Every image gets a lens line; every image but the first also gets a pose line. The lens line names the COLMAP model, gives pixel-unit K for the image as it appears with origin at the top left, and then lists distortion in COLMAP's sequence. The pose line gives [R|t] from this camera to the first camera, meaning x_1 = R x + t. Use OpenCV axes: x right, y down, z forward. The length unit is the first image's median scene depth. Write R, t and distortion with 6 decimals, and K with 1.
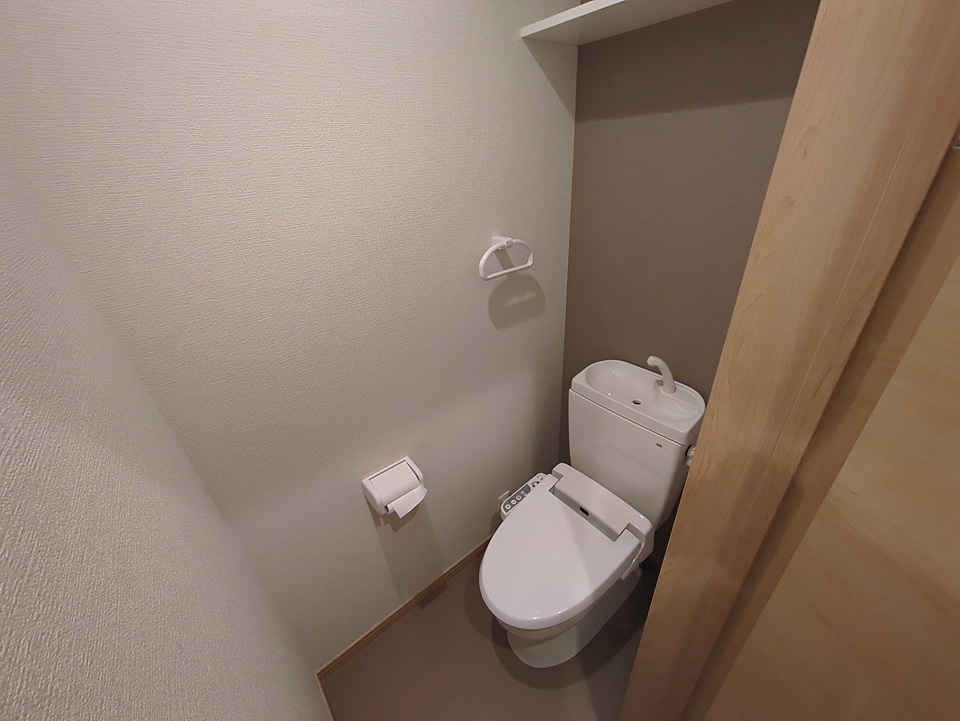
lens RADIAL K [[375.7, 0, 482.3], [0, 375.7, 361.0], [0, 0, 1]] dist [-0.000915, 0.000674]
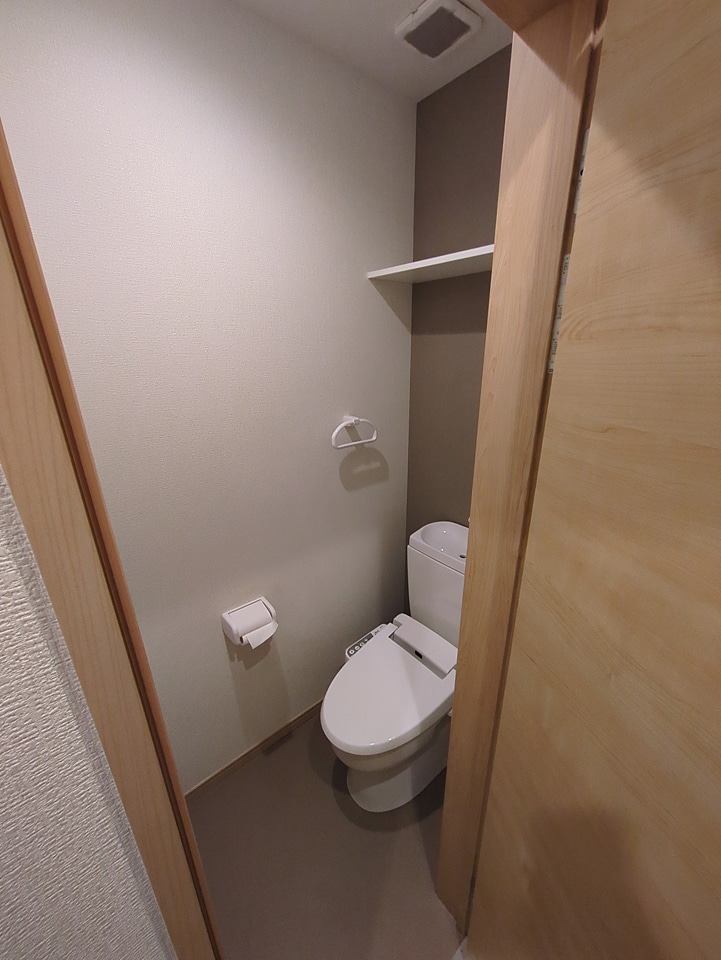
lens RADIAL K [[375.7, 0, 359.8], [0, 375.7, 479.9], [0, 0, 1]] dist [-0.000915, 0.000674]
pose [[0.999007, 0.035750, 0.026581, 0.049759], [-0.030808, 0.985402, -0.167435, 0.082524], [-0.032179, 0.166450, 0.985525, -0.192171]]
